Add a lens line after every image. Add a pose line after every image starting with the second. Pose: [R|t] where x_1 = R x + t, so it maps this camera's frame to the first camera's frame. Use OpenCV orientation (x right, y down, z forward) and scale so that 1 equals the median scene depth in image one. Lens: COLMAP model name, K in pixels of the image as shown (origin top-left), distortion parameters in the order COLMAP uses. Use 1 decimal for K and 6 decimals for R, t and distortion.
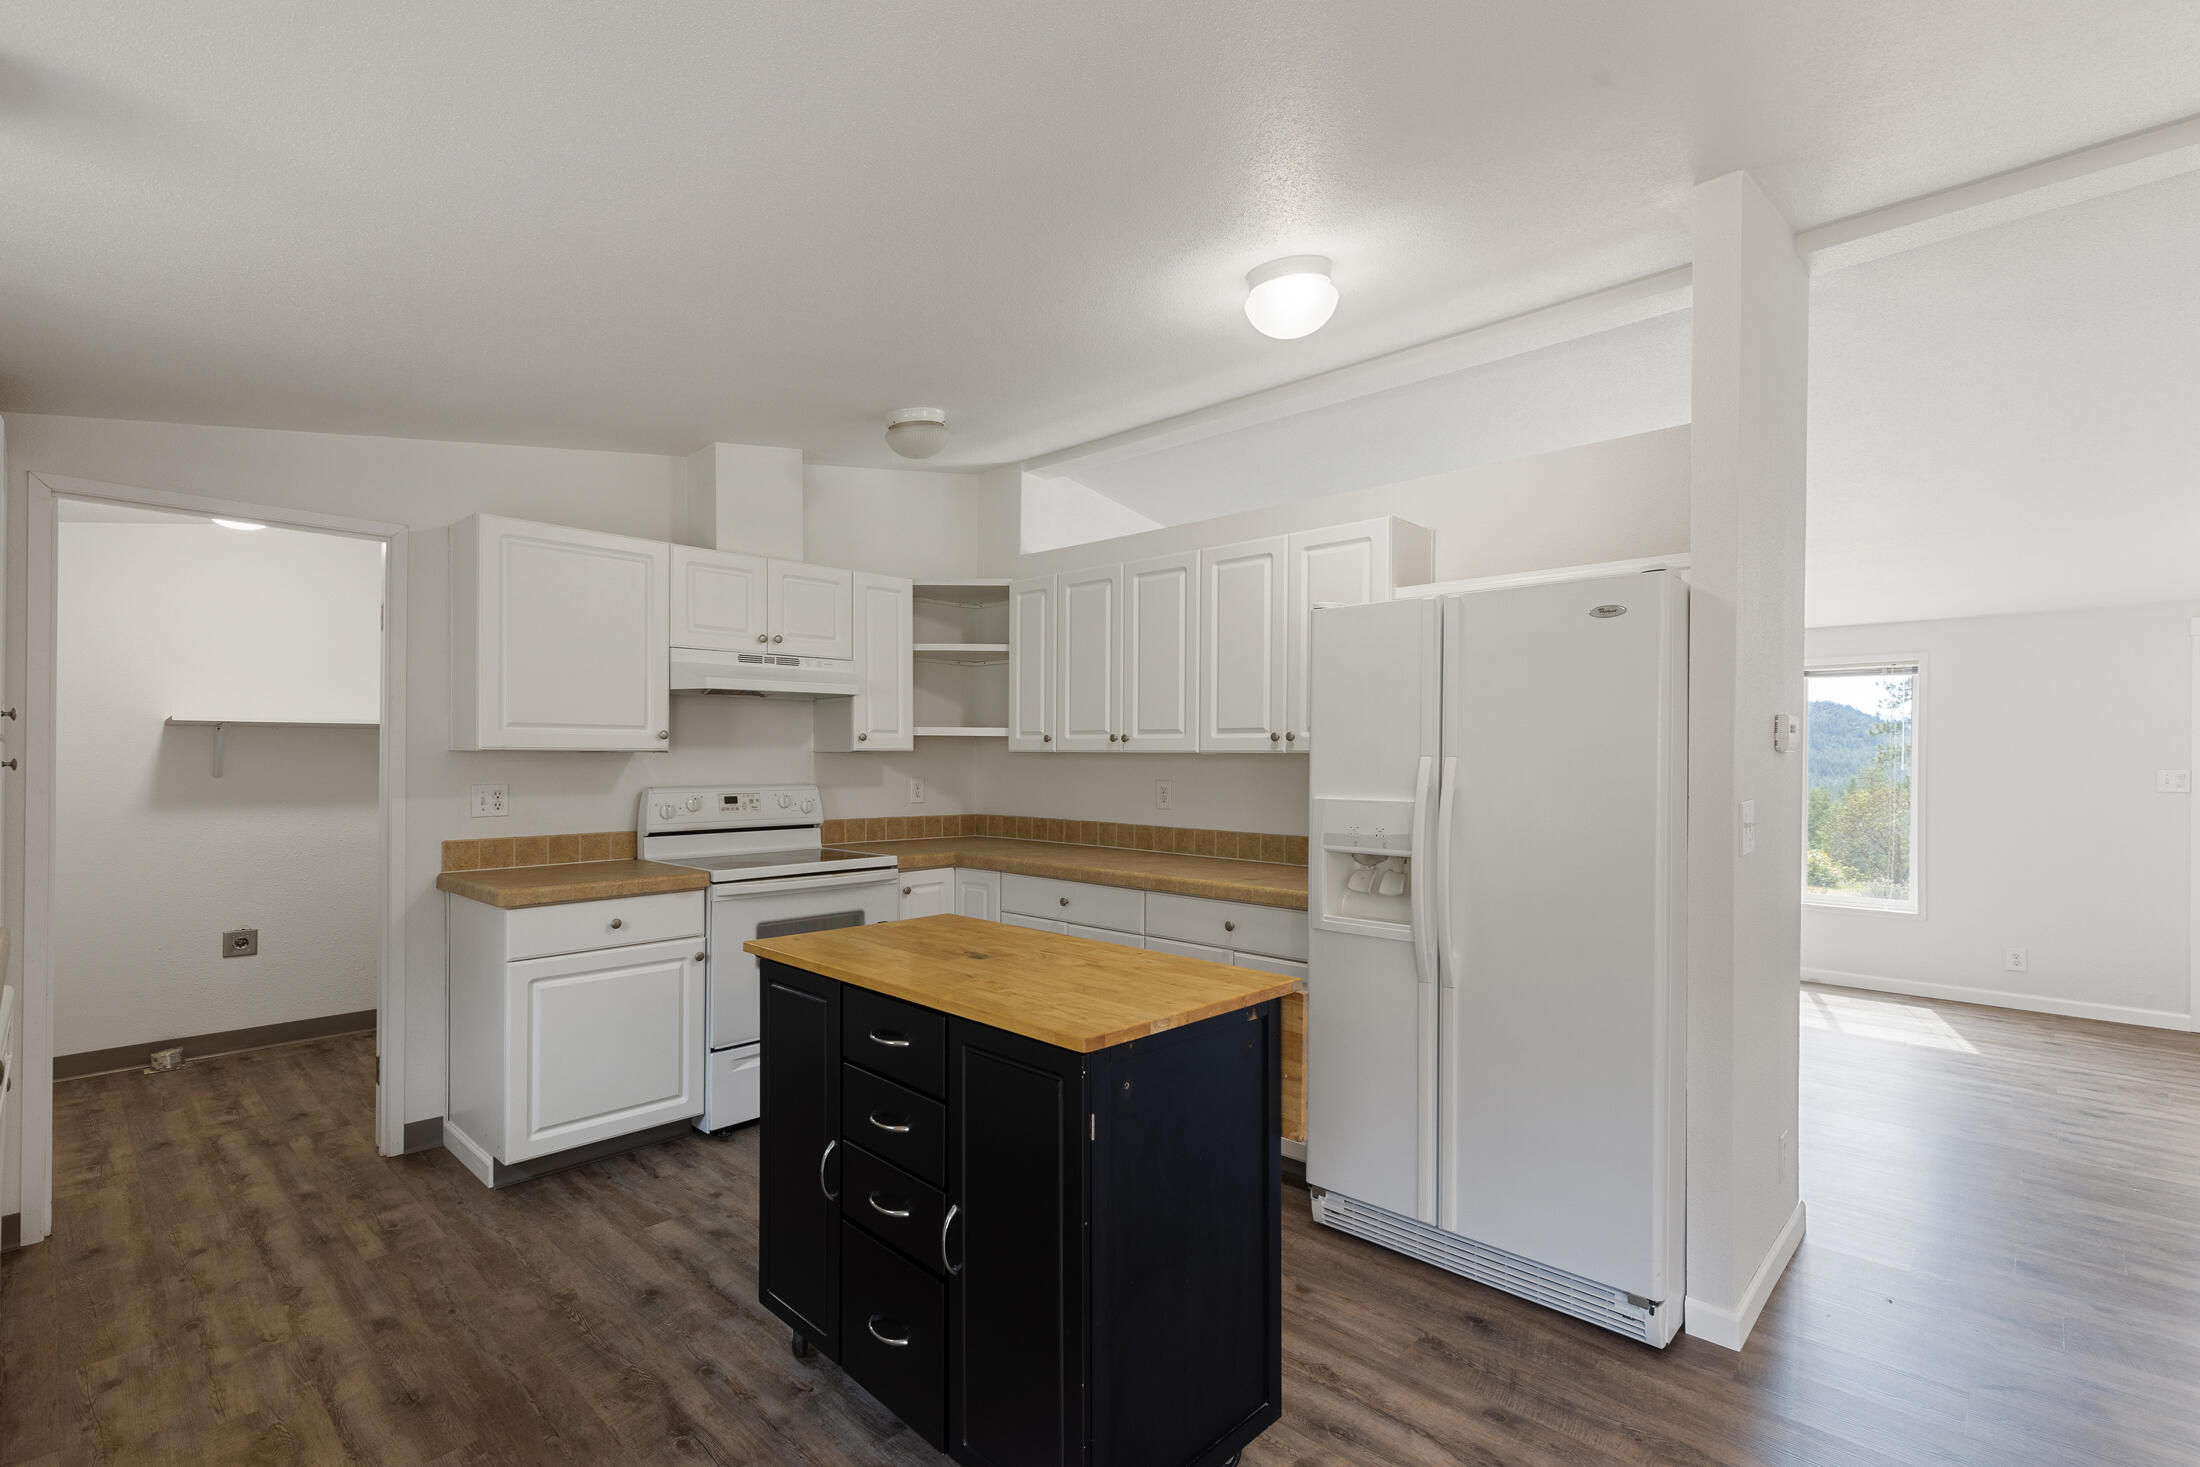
lens RADIAL K [[996.0, 0, 1101.6], [0, 996.0, 756.4], [0, 0, 1]] dist [0.012944, -0.001284]
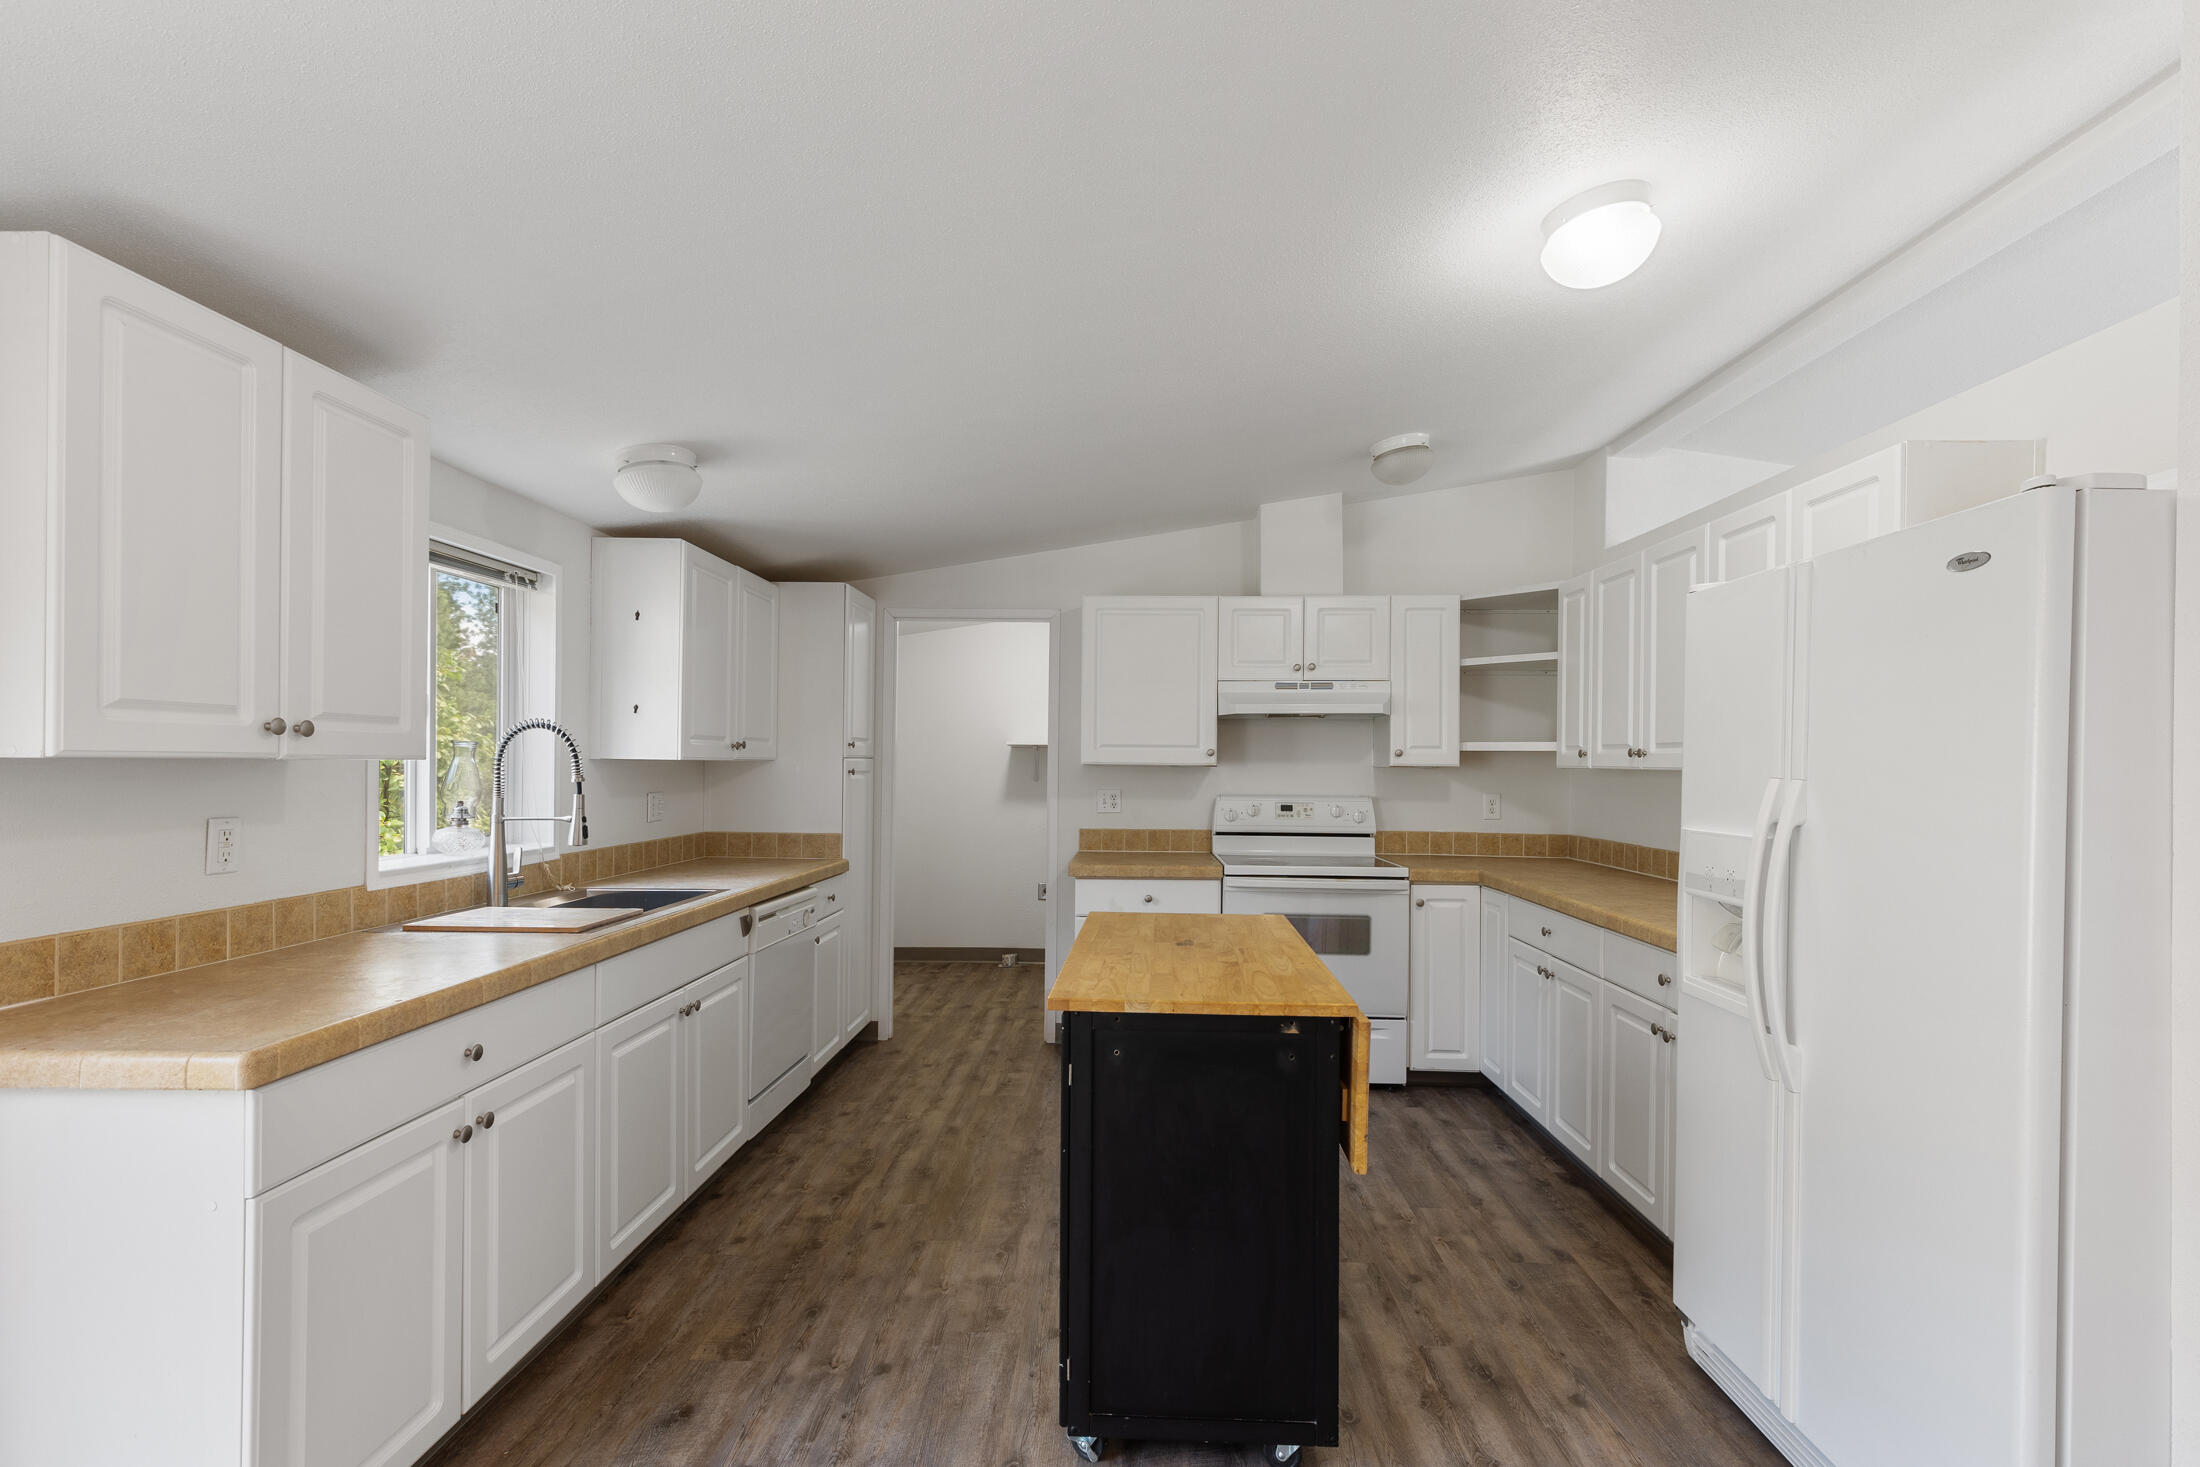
lens RADIAL K [[996.0, 0, 1116.6], [0, 996.0, 763.4], [0, 0, 1]] dist [0.012944, -0.001284]
pose [[0.671144, 0.002754, -0.741322, 0.390319], [-0.007214, 0.999970, -0.002817, -0.003804], [0.741292, 0.007239, 0.671144, 0.088989]]
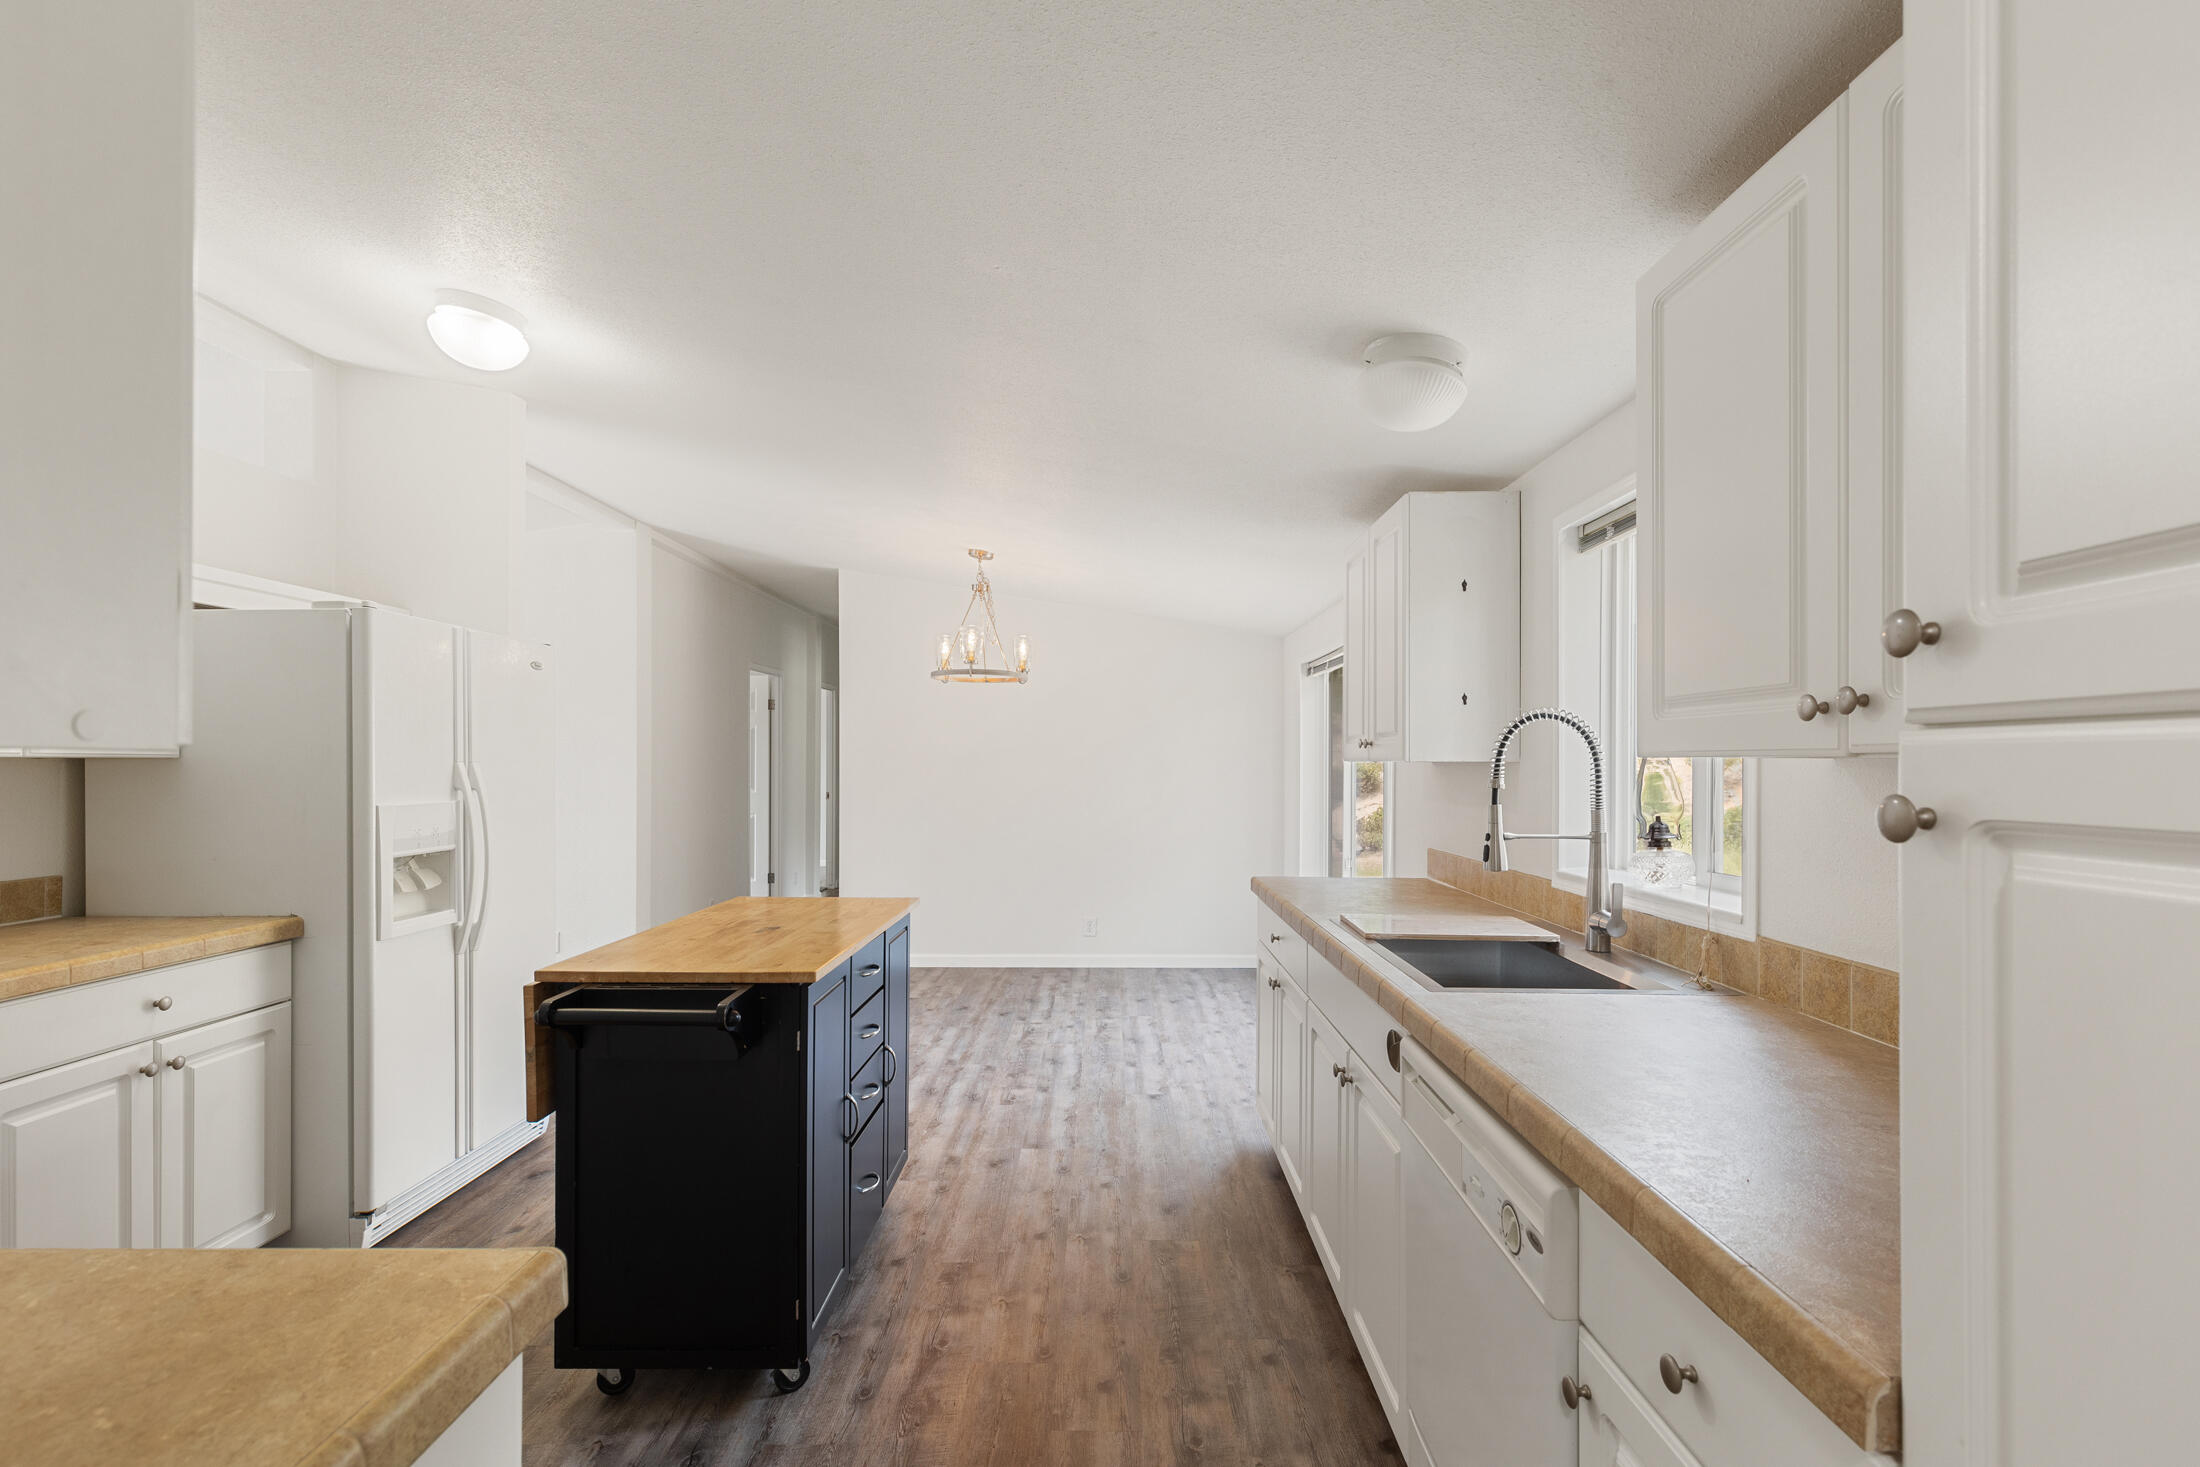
lens RADIAL K [[996.0, 0, 1094.2], [0, 996.0, 748.5], [0, 0, 1]] dist [0.012944, -0.001284]
pose [[-0.676683, 0.002154, 0.736272, -0.748203], [0.000150, 0.999996, -0.002787, -0.009189], [-0.736275, -0.001775, -0.676680, 0.884106]]
